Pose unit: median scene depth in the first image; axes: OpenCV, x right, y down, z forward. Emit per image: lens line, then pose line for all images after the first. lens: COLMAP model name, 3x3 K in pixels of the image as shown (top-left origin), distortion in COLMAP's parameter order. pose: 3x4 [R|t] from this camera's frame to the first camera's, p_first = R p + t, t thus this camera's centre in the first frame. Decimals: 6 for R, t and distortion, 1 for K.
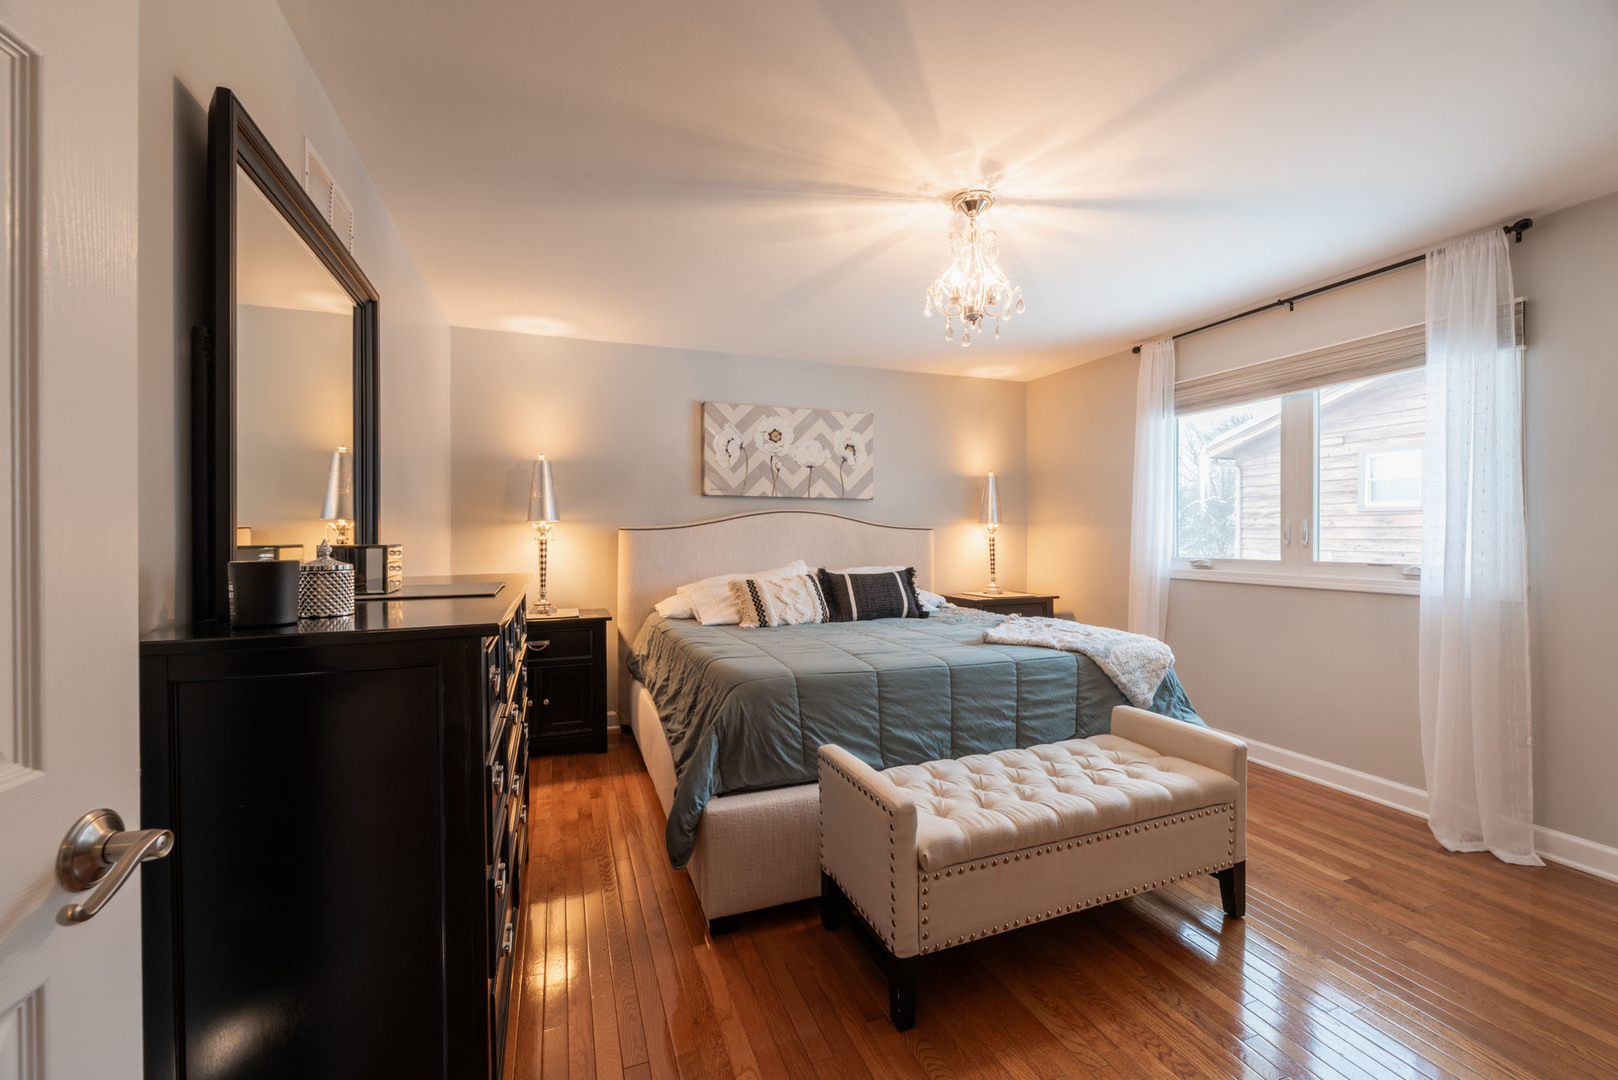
lens RADIAL K [[666.1, 0, 817.0], [0, 666.1, 539.4], [0, 0, 1]] dist [-0.004400, 0.000072]
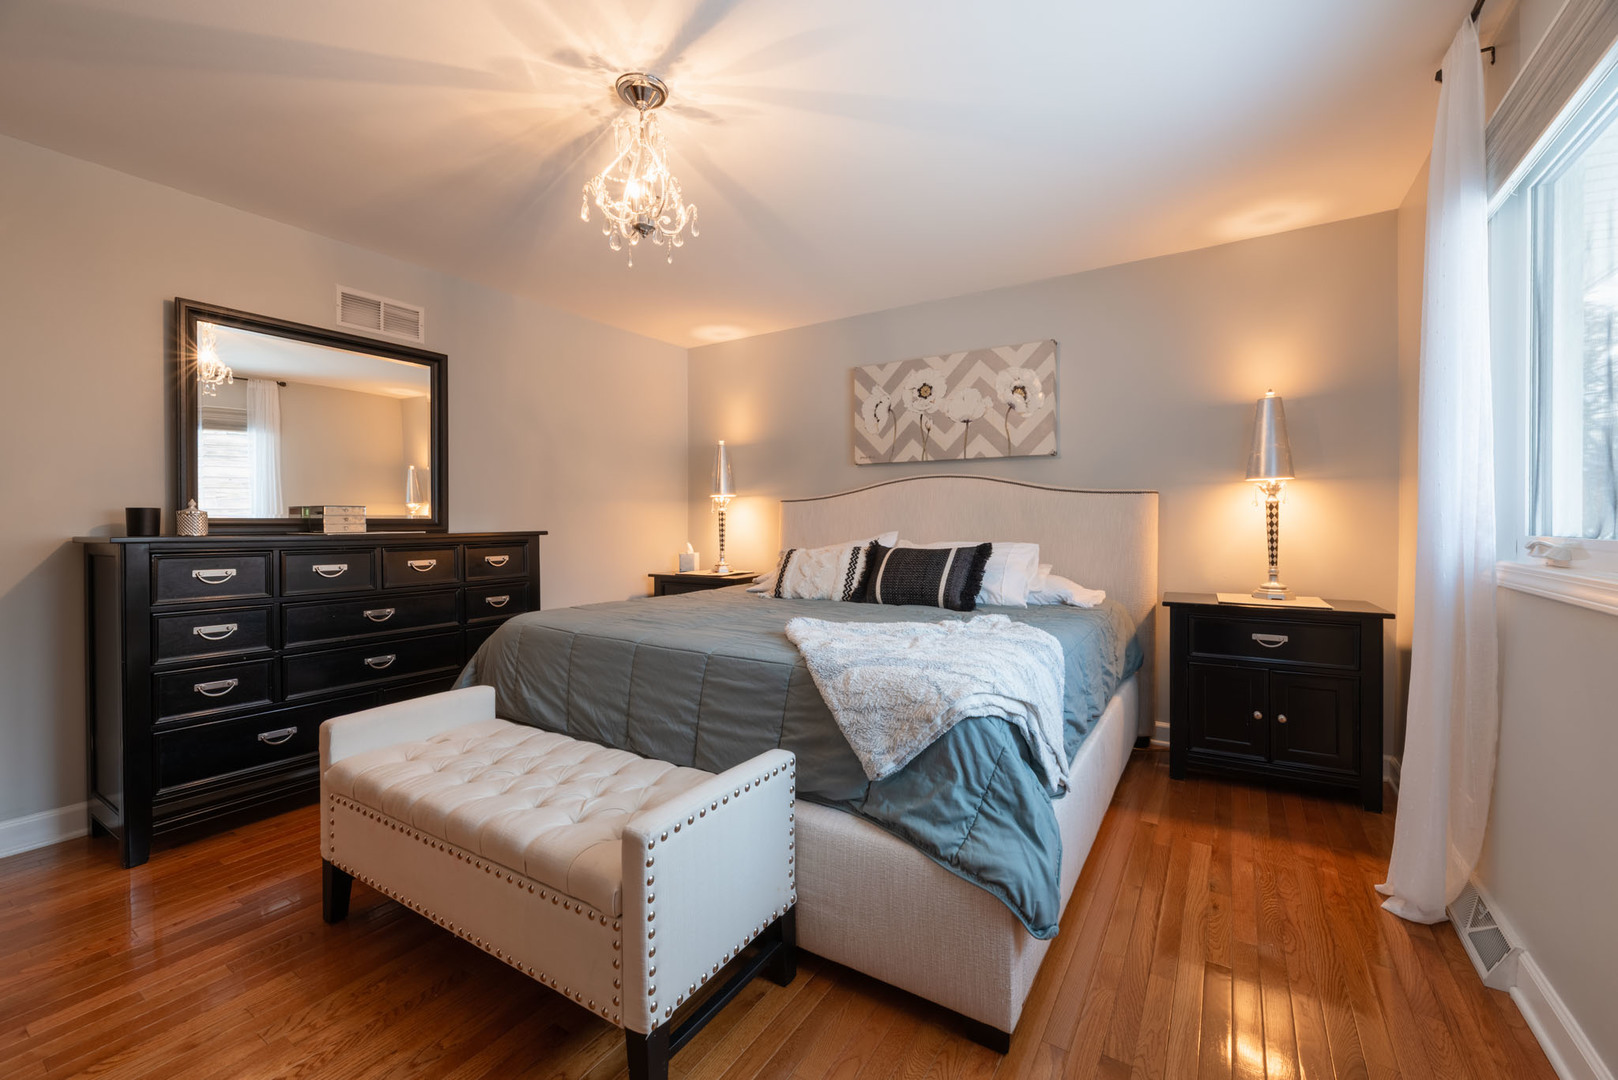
lens RADIAL K [[666.1, 0, 808.8], [0, 666.1, 530.6], [0, 0, 1]] dist [-0.004400, 0.000072]
pose [[0.581723, 0.011893, -0.813300, 0.564035], [-0.003848, 0.999922, 0.011869, 0.017845], [0.813378, -0.003775, 0.581724, 0.370153]]
